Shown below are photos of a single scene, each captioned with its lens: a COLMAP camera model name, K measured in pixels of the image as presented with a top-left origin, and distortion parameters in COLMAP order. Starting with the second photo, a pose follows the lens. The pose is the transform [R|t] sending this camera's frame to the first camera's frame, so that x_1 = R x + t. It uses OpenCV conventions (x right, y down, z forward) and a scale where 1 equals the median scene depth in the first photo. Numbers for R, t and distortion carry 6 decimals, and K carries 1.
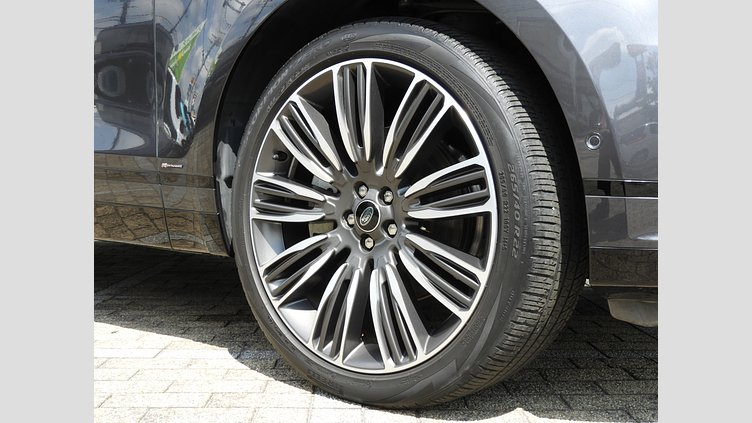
lens RADIAL K [[1098.0, 0, 373.4], [0, 1098.0, 213.4], [0, 0, 1]] dist [0.085742, 0.000000]
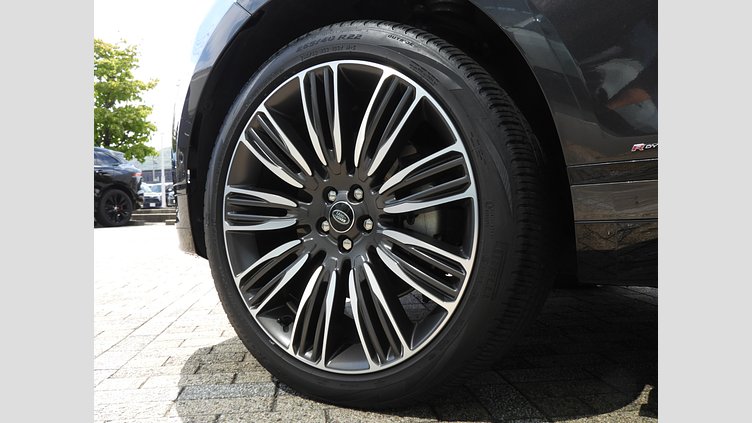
lens RADIAL K [[739.0, 0, 376.8], [0, 739.0, 206.3], [0, 0, 1]] dist [0.013658, 0.000000]
pose [[0.993414, -0.056226, 0.099831, -0.041017], [0.064068, 0.994958, -0.077161, 0.047539], [-0.094990, 0.083049, 0.992008, 0.325614]]
